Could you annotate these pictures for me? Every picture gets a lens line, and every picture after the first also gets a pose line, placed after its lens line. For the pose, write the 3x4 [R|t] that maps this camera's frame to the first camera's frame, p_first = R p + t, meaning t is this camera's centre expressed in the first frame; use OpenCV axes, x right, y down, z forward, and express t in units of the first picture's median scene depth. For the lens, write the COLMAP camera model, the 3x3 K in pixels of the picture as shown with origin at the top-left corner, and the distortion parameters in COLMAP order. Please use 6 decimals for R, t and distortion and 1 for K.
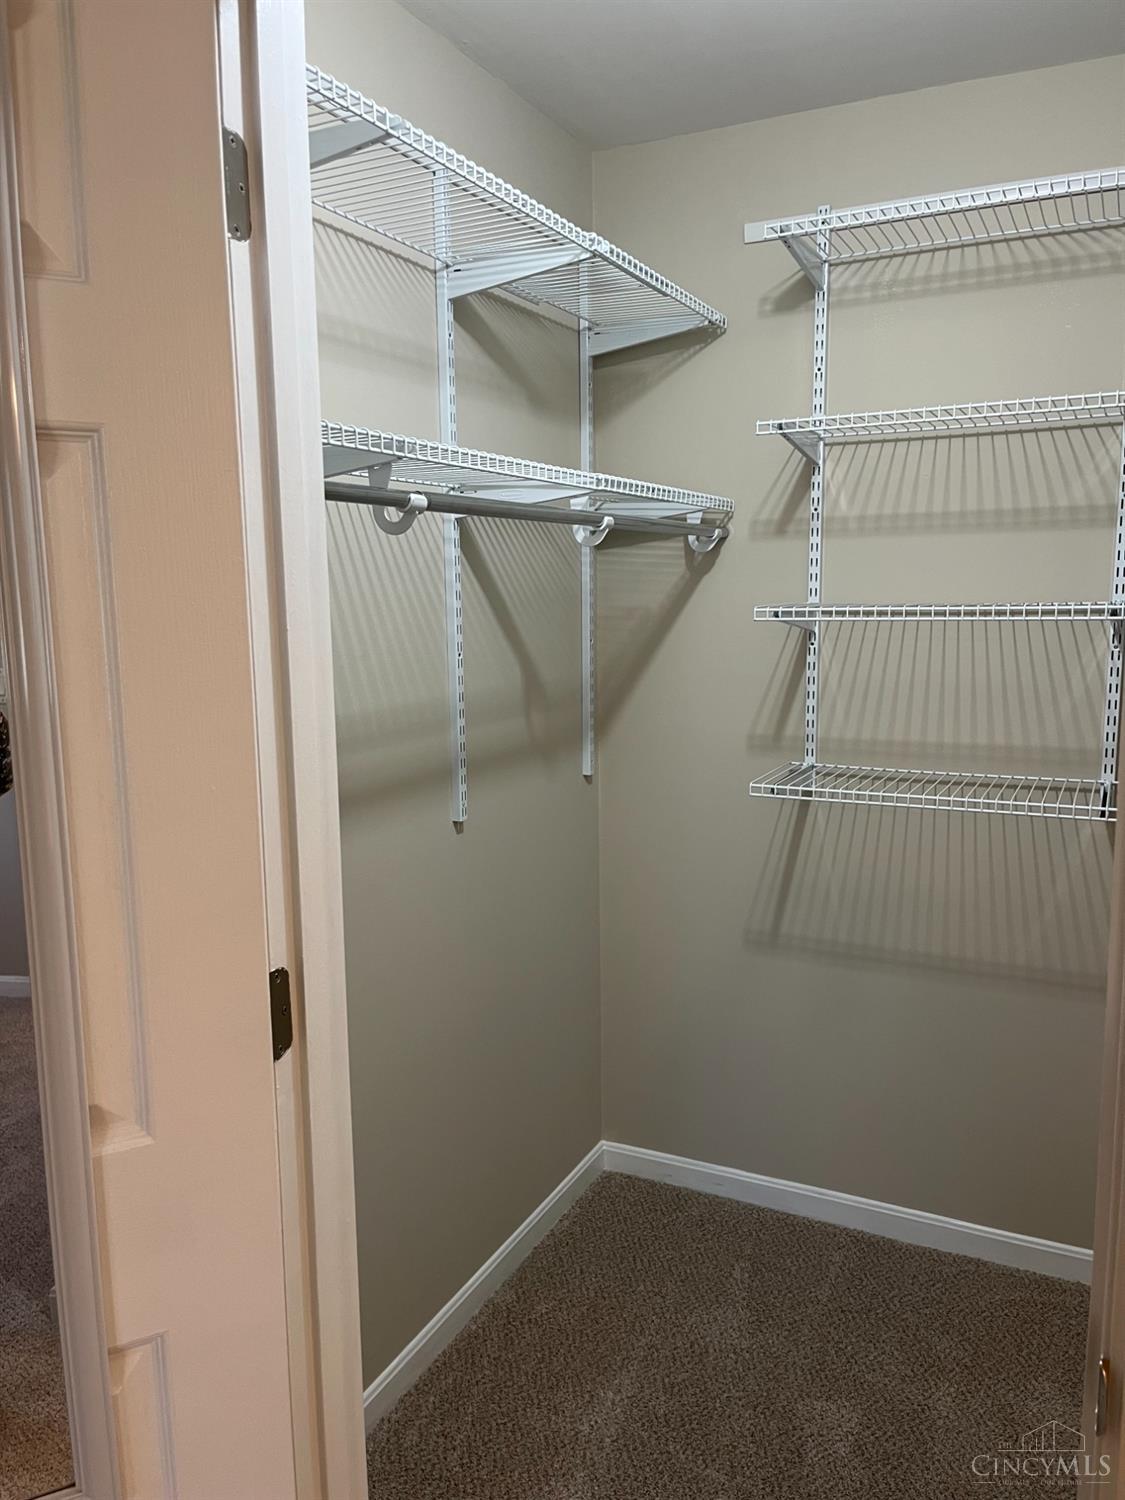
lens RADIAL K [[1118.4, 0, 563.2], [0, 1118.4, 742.2], [0, 0, 1]] dist [0.048374, -0.091959]
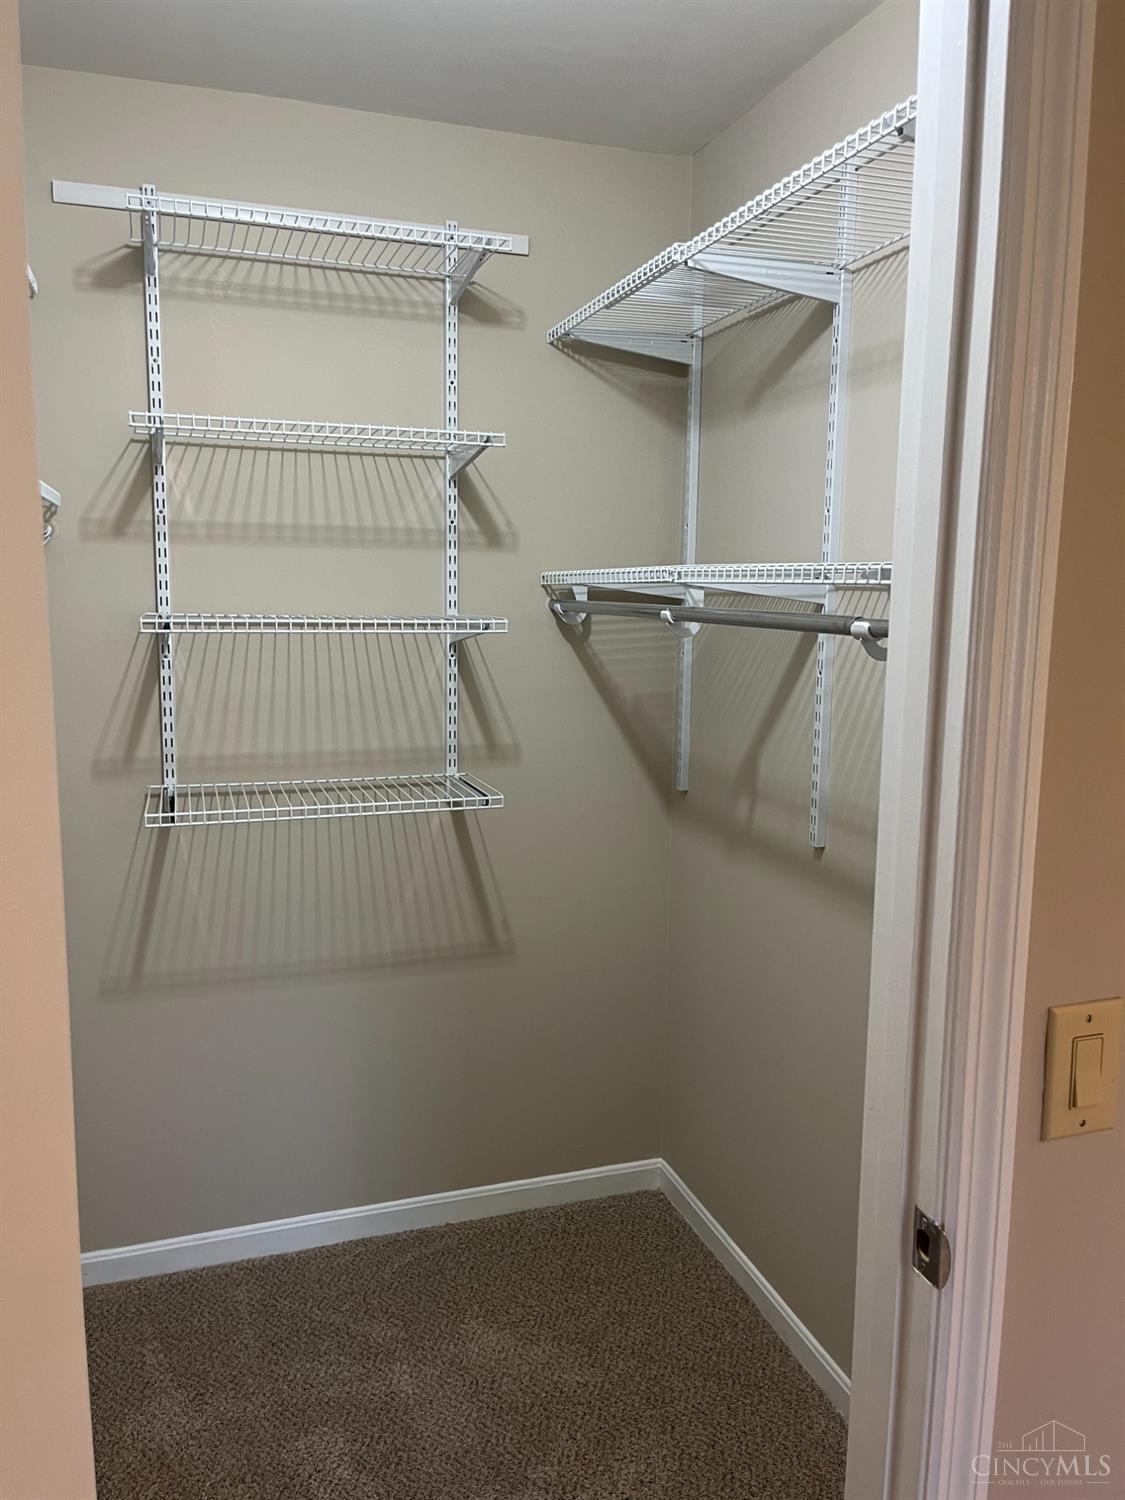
lens RADIAL K [[1127.8, 0, 563.9], [0, 1127.8, 753.8], [0, 0, 1]] dist [0.008123, 0.012886]
pose [[0.693372, -0.077607, 0.716388, -0.234769], [0.077505, 0.996448, 0.032931, -0.013346], [-0.716399, 0.032690, 0.696924, 0.120861]]
